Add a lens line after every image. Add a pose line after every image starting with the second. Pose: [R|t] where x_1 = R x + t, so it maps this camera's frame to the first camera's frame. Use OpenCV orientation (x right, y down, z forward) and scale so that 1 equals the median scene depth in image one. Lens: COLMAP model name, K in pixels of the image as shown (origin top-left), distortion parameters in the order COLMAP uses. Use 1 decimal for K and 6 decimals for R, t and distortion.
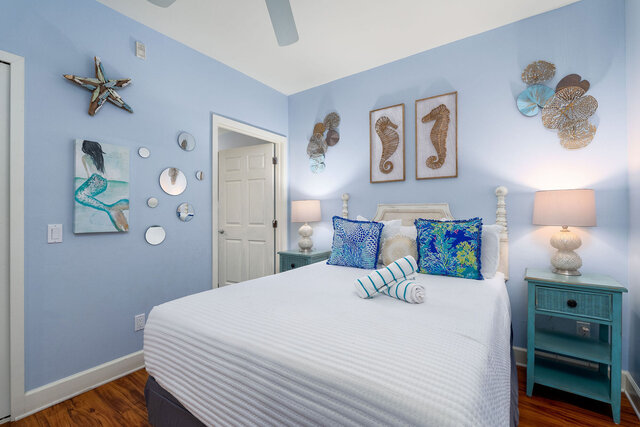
lens RADIAL K [[283.0, 0, 323.2], [0, 283.0, 211.2], [0, 0, 1]] dist [-0.001111, -0.000079]
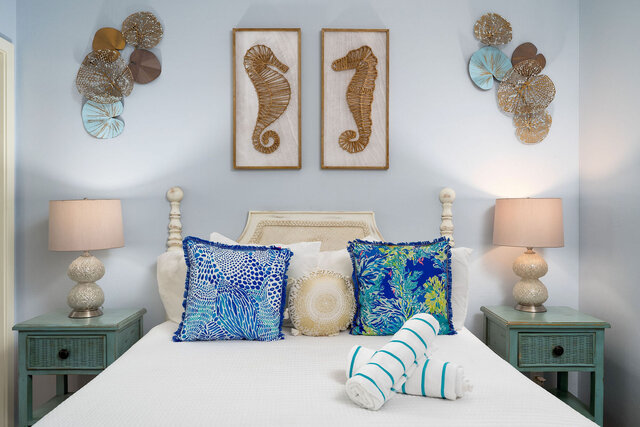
lens RADIAL K [[500.2, 0, 320.0], [0, 500.2, 213.5], [0, 0, 1]] dist [0.002282, 0.000734]
pose [[0.808279, 0.002335, 0.588795, -0.280552], [-0.006399, 0.999968, 0.004817, -0.028057], [-0.588765, -0.007661, 0.808268, 0.201742]]
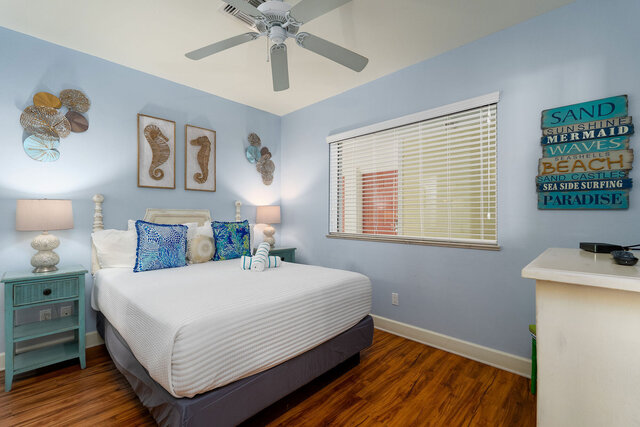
lens RADIAL K [[279.3, 0, 316.4], [0, 279.3, 216.3], [0, 0, 1]] dist [-0.000256, 0.000033]
pose [[0.161300, 0.002373, 0.986902, -0.804881], [-0.006597, 0.999977, -0.001327, 0.000539], [-0.986883, -0.006296, 0.161312, 0.268723]]
